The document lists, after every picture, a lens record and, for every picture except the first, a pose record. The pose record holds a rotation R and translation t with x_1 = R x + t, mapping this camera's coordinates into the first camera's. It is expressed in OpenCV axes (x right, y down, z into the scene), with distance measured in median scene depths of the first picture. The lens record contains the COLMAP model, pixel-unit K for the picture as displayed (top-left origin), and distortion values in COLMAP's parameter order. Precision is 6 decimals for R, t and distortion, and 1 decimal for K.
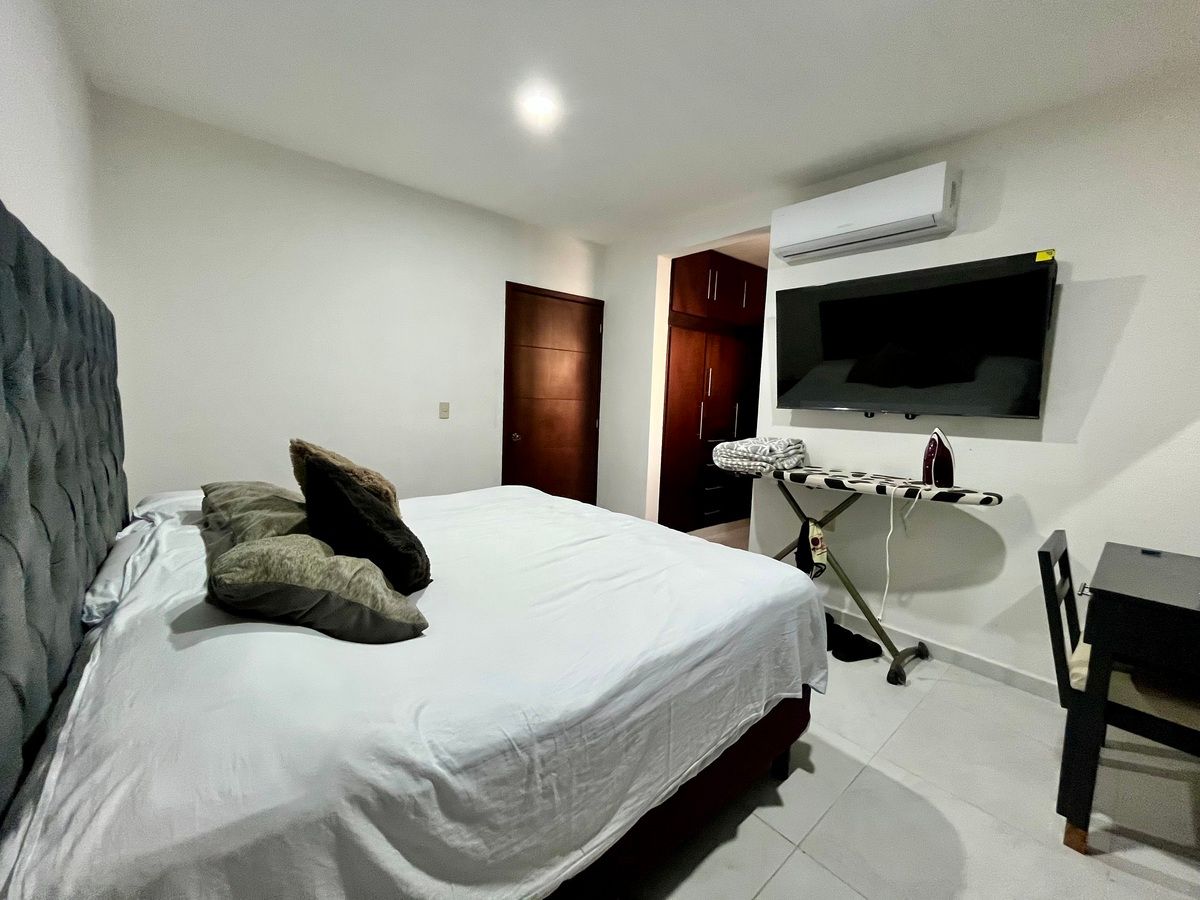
lens RADIAL K [[486.1, 0, 597.4], [0, 486.1, 443.4], [0, 0, 1]] dist [0.001553, 0.000266]
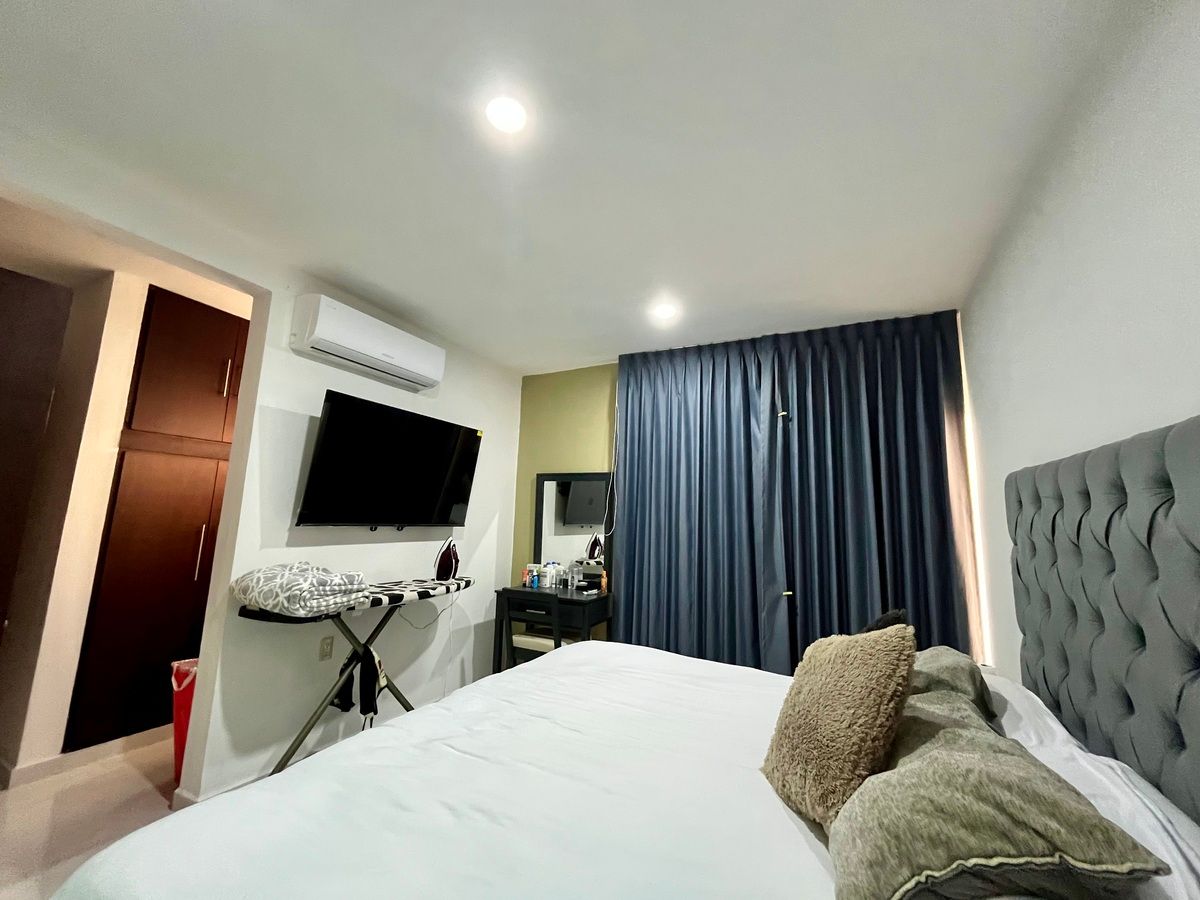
lens RADIAL K [[486.1, 0, 597.4], [0, 486.1, 443.4], [0, 0, 1]] dist [0.001553, 0.000266]
pose [[-0.389964, 0.098747, 0.915520, -0.642434], [0.042064, 0.995106, -0.089414, -0.130290], [-0.919869, 0.003642, -0.392209, 0.972534]]
